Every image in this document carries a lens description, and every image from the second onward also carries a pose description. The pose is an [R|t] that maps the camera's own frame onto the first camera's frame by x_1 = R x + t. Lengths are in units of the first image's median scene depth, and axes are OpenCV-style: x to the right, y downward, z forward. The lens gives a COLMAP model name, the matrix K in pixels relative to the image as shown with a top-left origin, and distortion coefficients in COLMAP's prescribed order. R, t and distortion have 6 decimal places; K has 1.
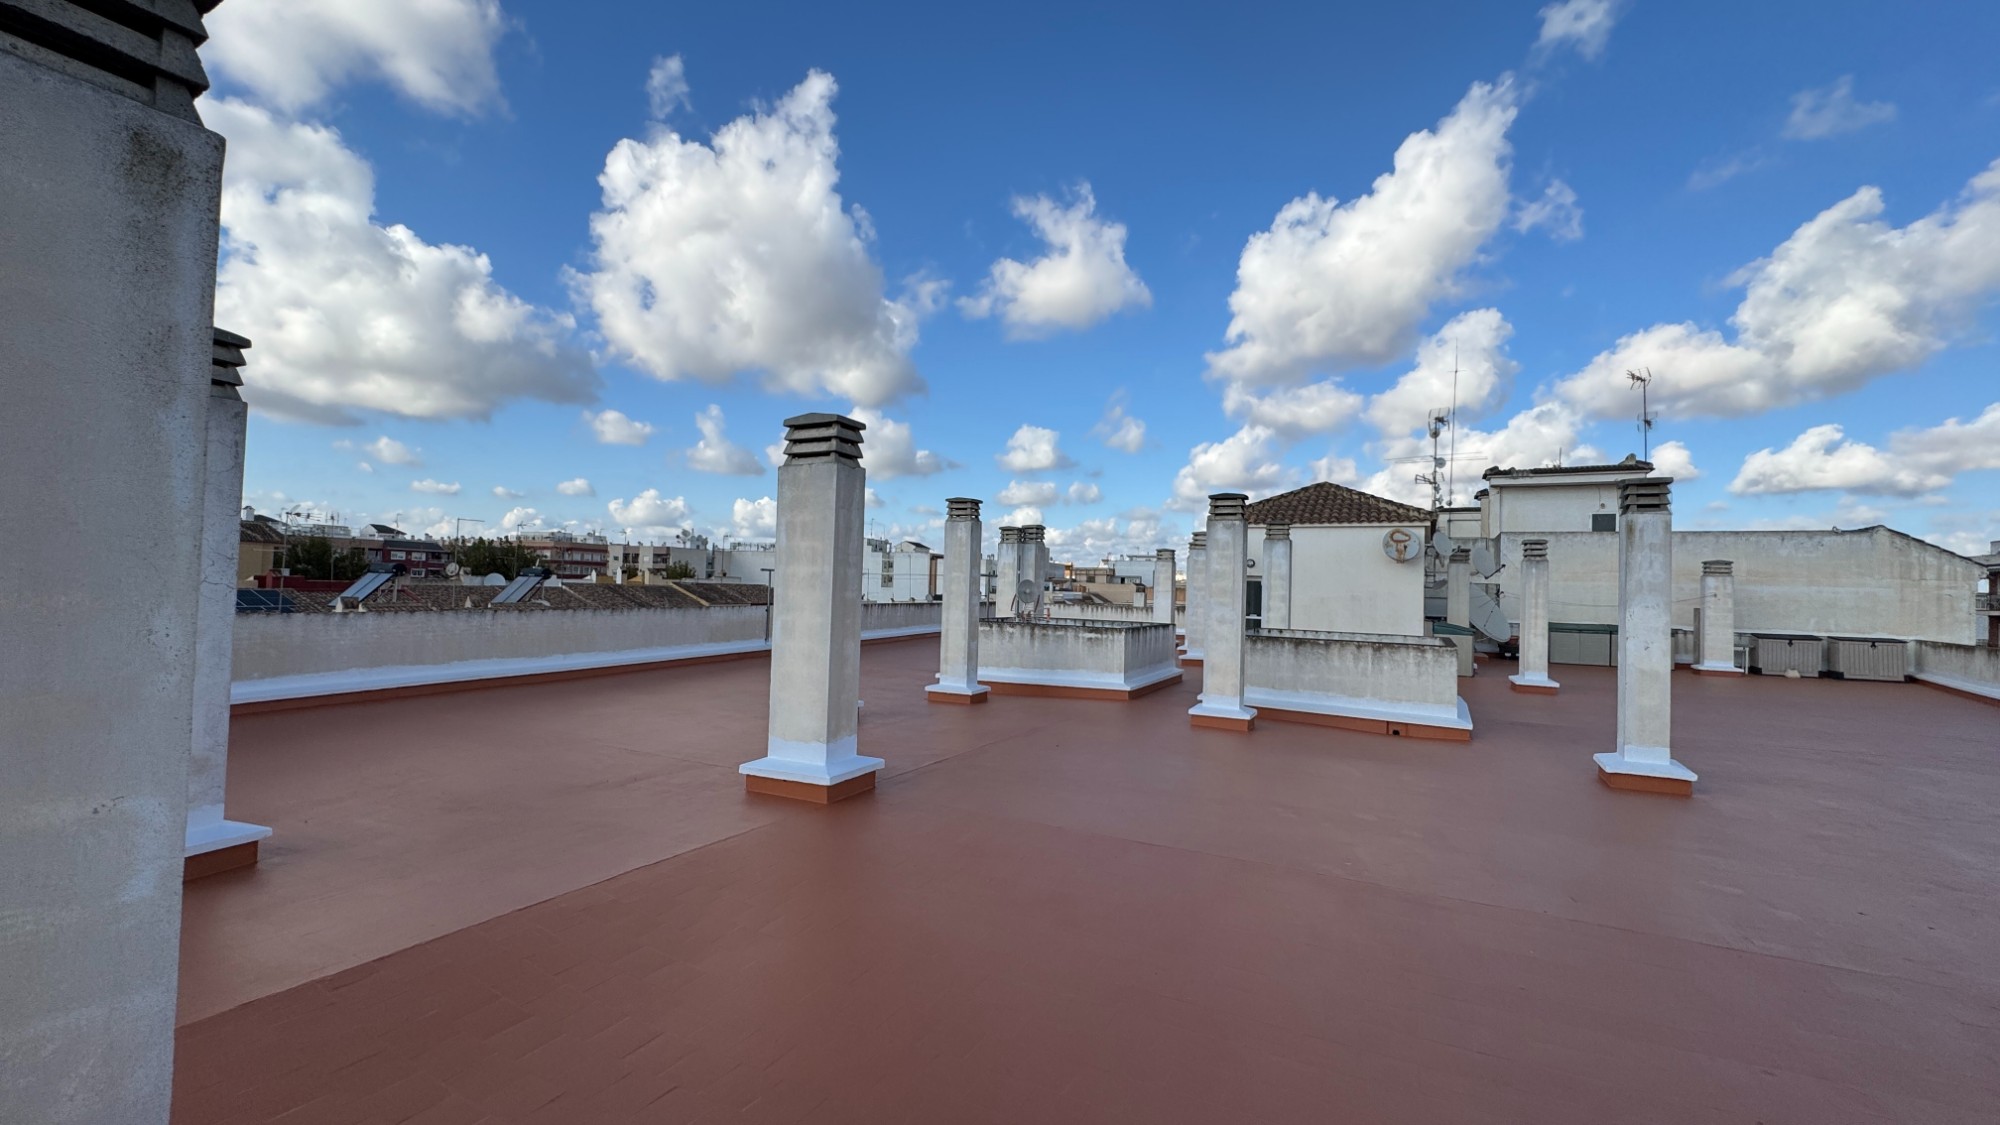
lens RADIAL K [[799.3, 0, 996.9], [0, 799.3, 560.5], [0, 0, 1]] dist [-0.001589, -0.000149]
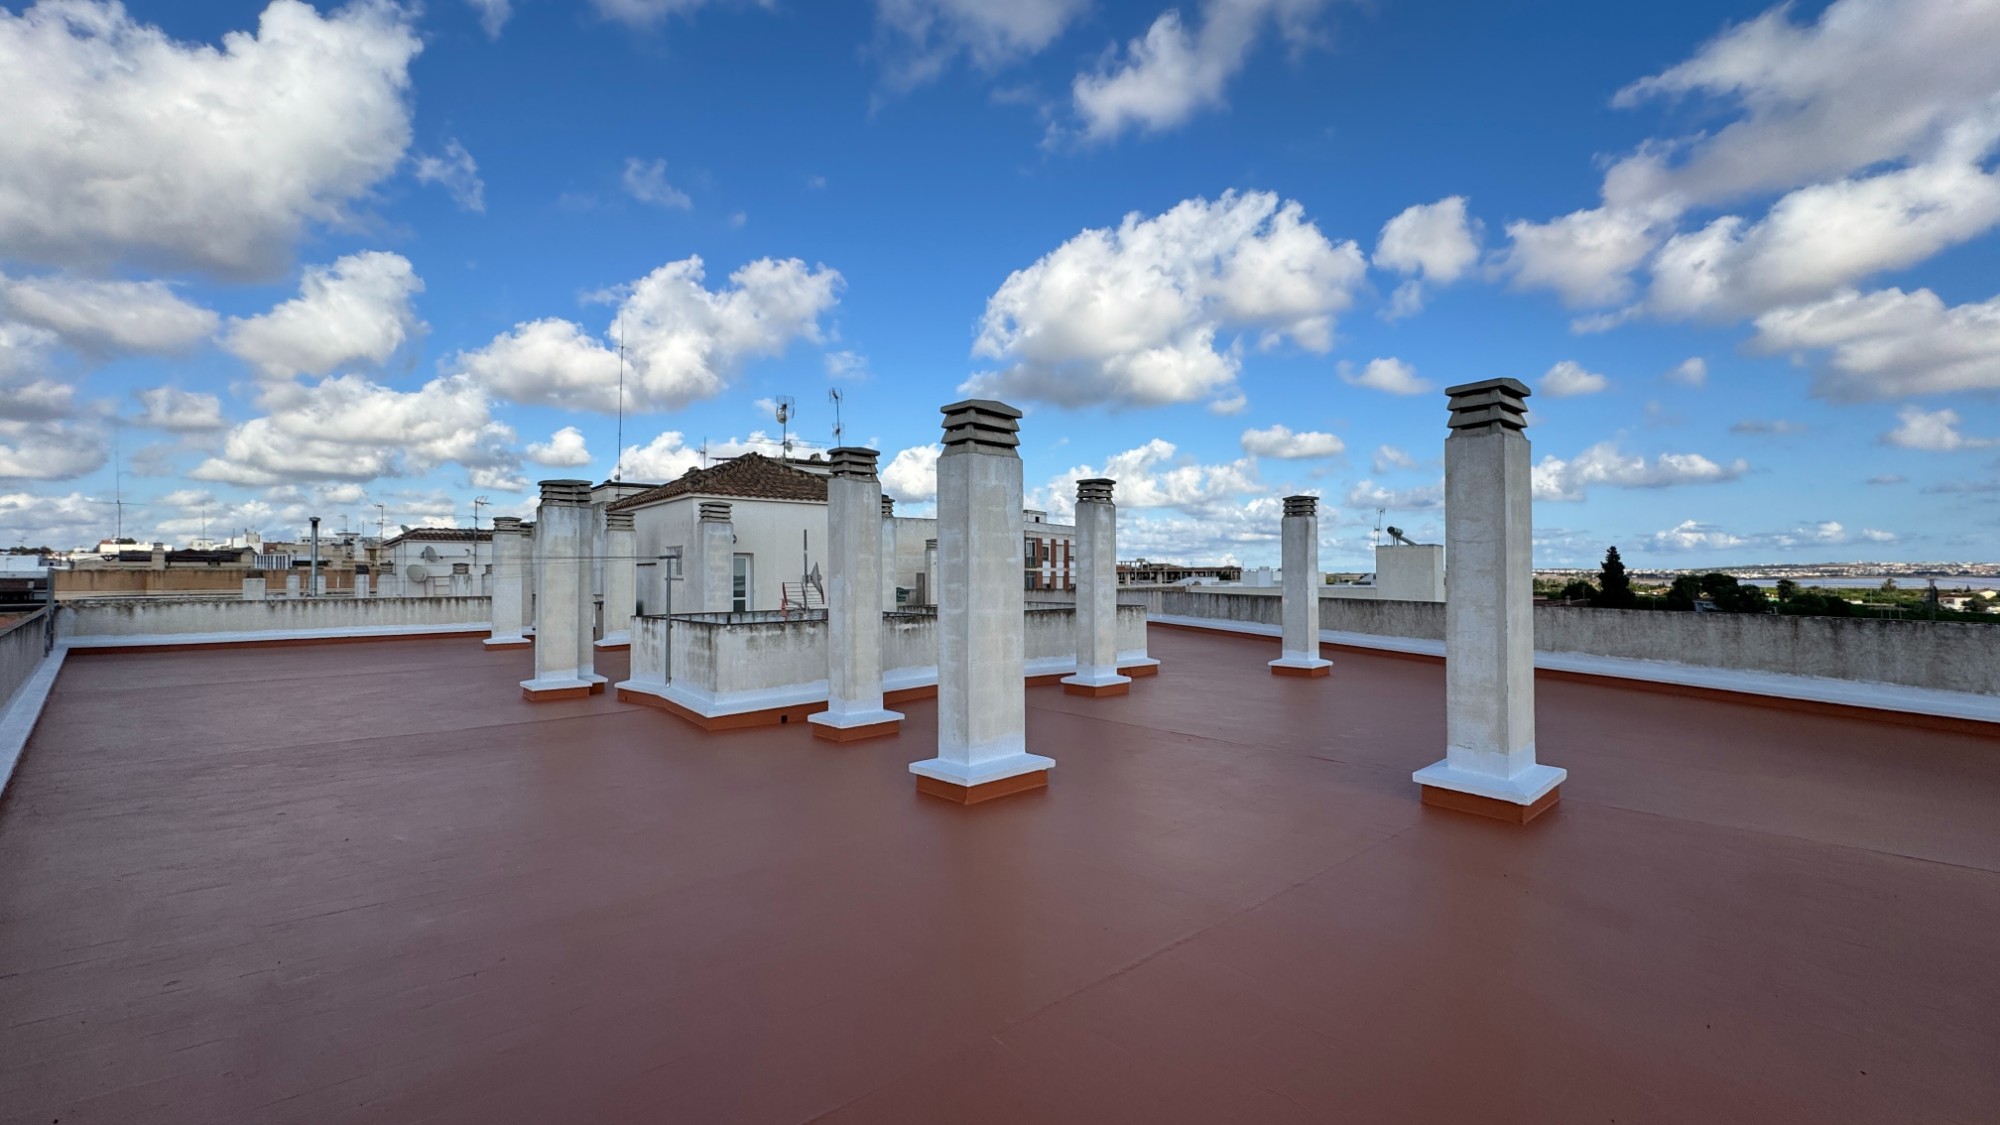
lens RADIAL K [[829.0, 0, 1000.0], [0, 829.0, 562.5], [0, 0, 1]] dist [-0.001186, -0.000077]
pose [[0.344648, -0.020819, 0.938501, -0.422518], [-0.011407, 0.999587, 0.026363, 0.000839], [-0.938663, -0.019791, 0.344268, 0.376981]]
